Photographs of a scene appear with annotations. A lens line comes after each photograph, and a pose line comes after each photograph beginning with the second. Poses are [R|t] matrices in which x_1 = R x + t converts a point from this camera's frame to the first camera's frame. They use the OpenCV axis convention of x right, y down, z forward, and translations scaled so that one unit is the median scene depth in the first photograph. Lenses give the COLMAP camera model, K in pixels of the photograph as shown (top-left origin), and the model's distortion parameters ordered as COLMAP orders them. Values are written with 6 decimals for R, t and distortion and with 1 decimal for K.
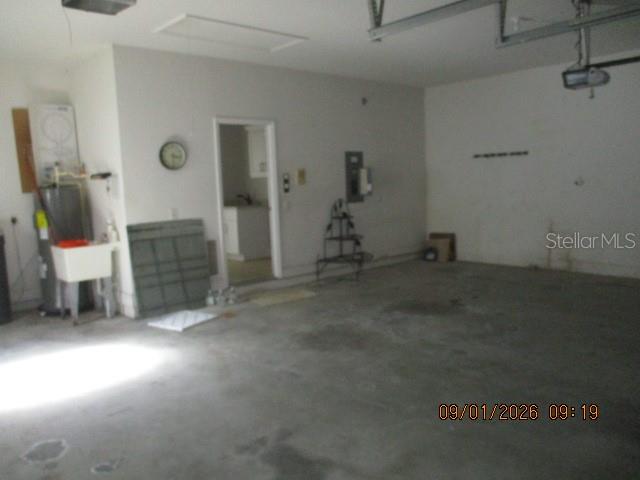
lens RADIAL K [[494.6, 0, 320.0], [0, 494.6, 240.0], [0, 0, 1]] dist [-0.000155, -0.000440]
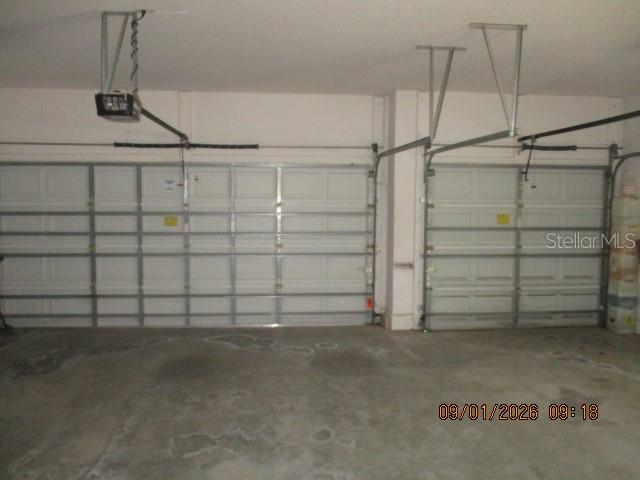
lens RADIAL K [[494.6, 0, 320.0], [0, 494.6, 240.0], [0, 0, 1]] dist [-0.000155, -0.000440]
pose [[-0.762655, -0.014008, 0.646654, -0.271674], [0.099848, 0.985231, 0.139103, -0.232469], [-0.639052, 0.170655, -0.749993, 1.610603]]
